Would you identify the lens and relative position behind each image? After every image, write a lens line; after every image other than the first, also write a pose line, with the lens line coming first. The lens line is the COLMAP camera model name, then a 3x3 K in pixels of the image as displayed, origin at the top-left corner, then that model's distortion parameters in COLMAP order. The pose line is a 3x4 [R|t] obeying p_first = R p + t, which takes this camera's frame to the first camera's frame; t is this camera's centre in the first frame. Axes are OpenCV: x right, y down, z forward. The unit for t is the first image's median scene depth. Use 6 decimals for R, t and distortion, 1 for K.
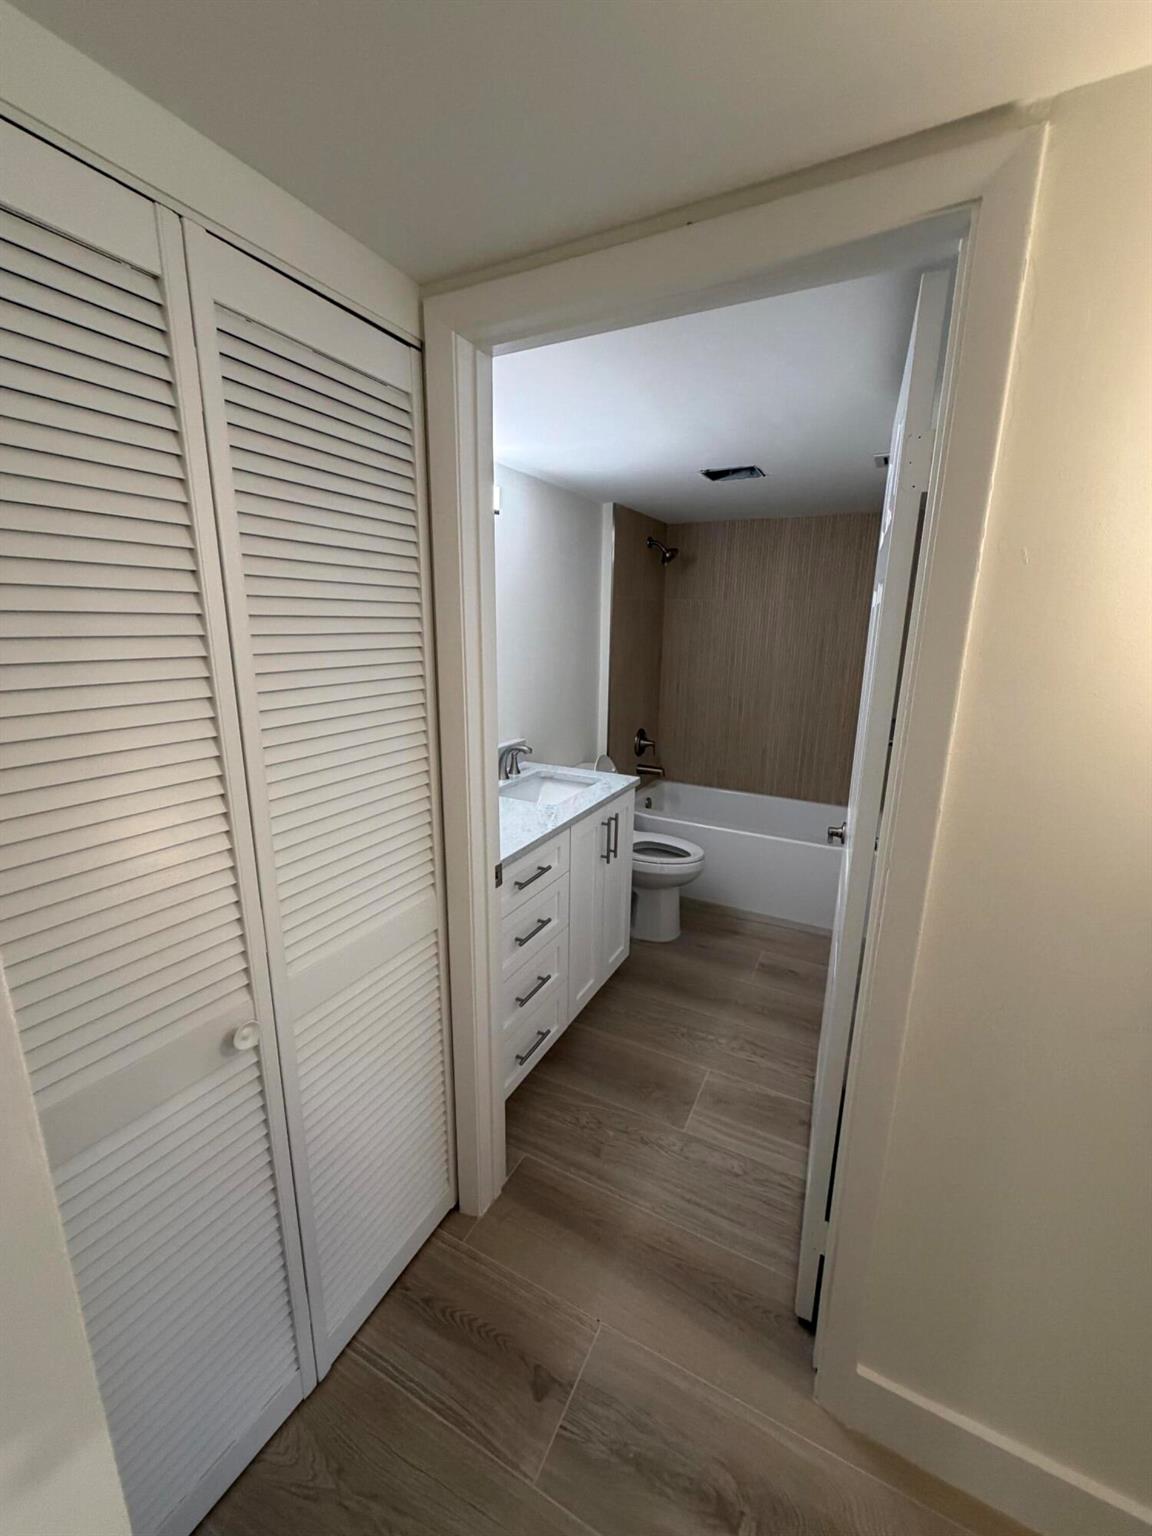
lens RADIAL K [[615.7, 0, 585.9], [0, 615.7, 773.3], [0, 0, 1]] dist [-0.000002, 0.000142]
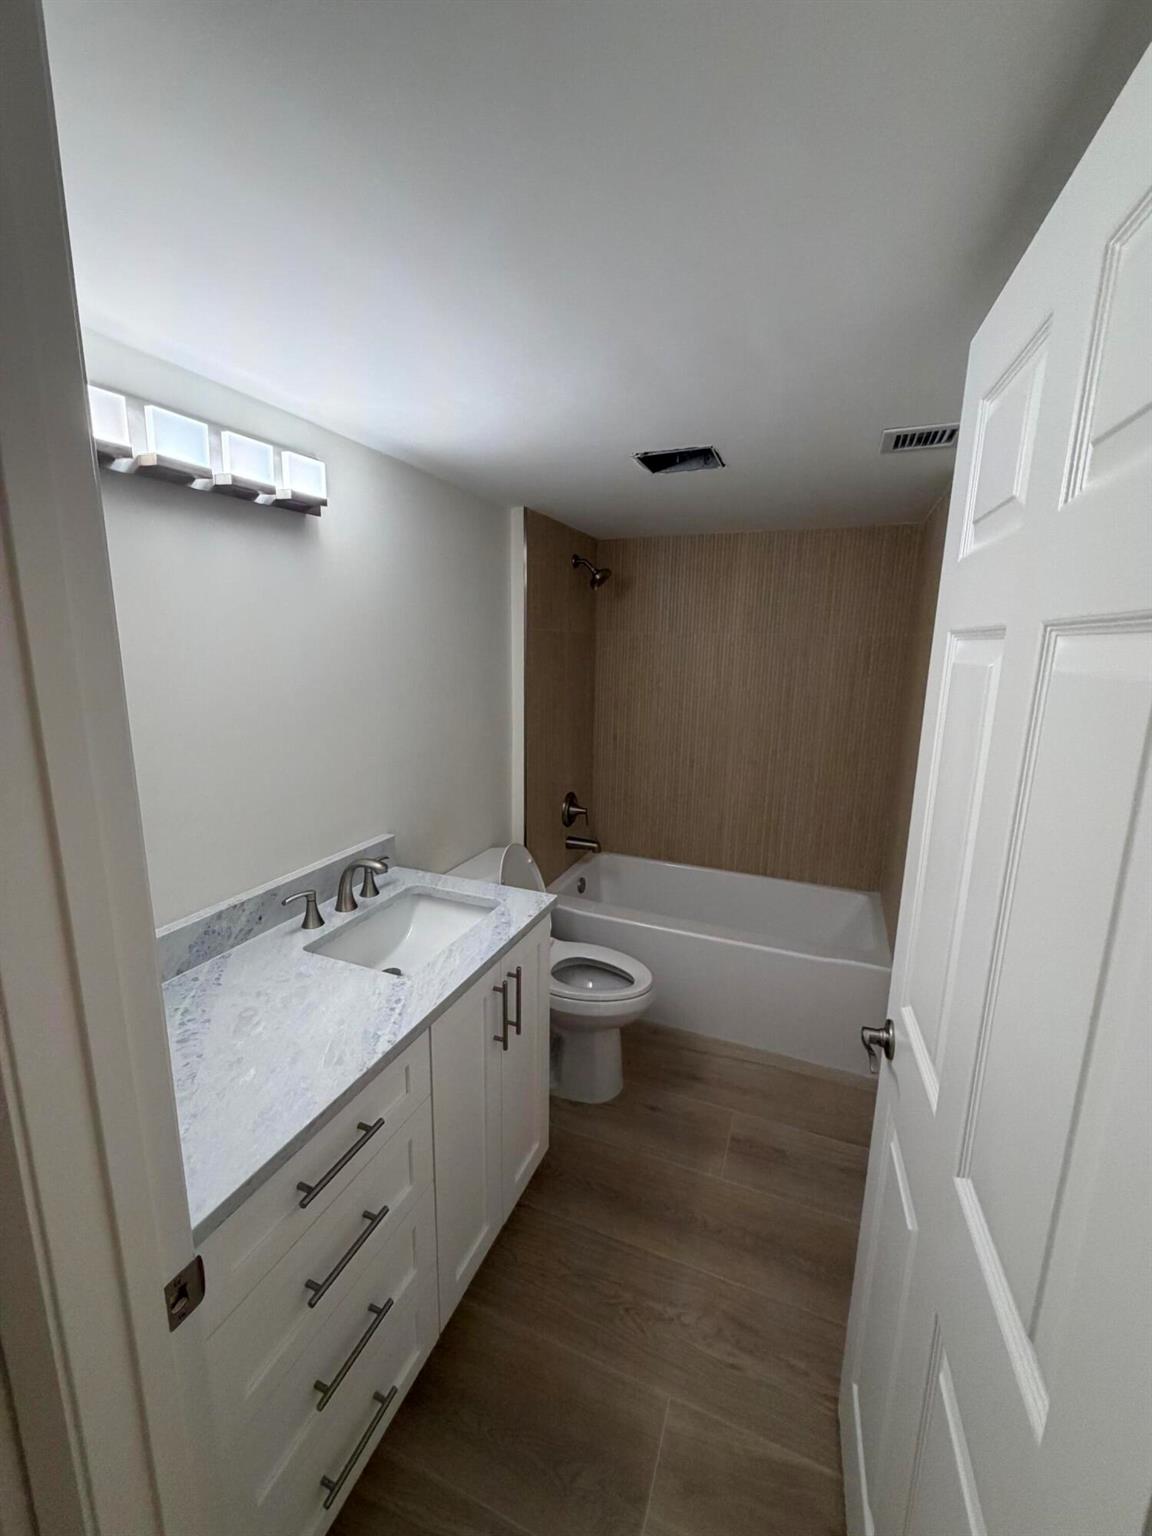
lens RADIAL K [[615.7, 0, 577.2], [0, 615.7, 775.7], [0, 0, 1]] dist [-0.000002, 0.000142]
pose [[0.997088, -0.017230, 0.074293, 0.057448], [0.019863, 0.999195, -0.034849, -0.095450], [-0.073632, 0.036223, 0.996627, 0.294885]]
